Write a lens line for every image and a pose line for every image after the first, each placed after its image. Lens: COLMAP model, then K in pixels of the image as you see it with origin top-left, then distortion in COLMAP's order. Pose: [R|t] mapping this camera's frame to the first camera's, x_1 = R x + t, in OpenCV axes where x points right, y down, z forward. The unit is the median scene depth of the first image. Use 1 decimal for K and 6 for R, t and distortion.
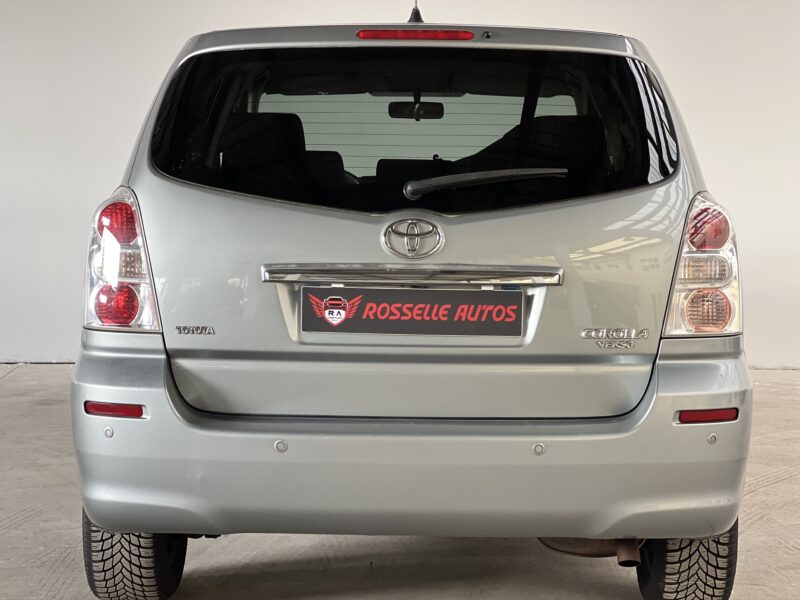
lens RADIAL K [[1727.2, 0, 404.2], [0, 1727.2, 306.0], [0, 0, 1]] dist [0.120861, 0.000000]
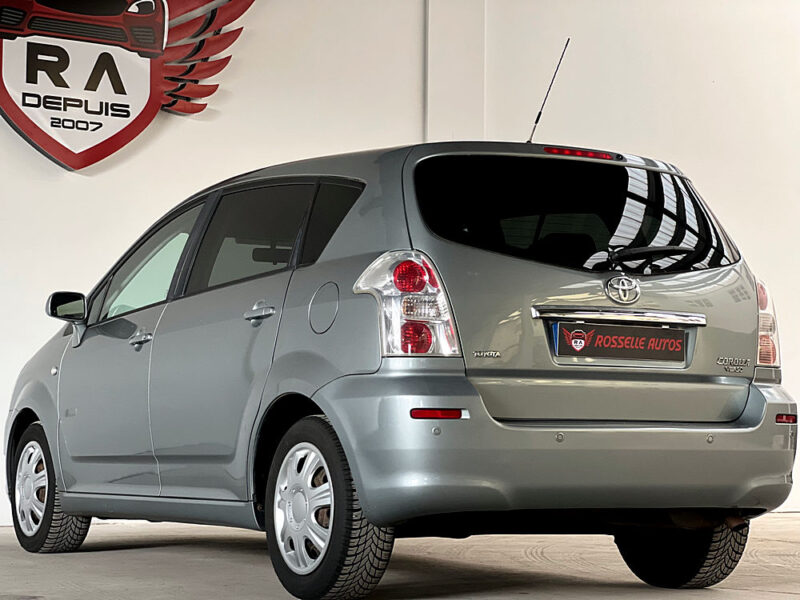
lens RADIAL K [[1727.2, 0, 393.4], [0, 1727.2, 300.3], [0, 0, 1]] dist [0.120861, 0.000000]
pose [[0.877373, 0.029592, 0.478896, -0.828572], [0.048618, 0.987476, -0.150091, 0.170543], [-0.477340, 0.154968, 0.864946, -0.125070]]
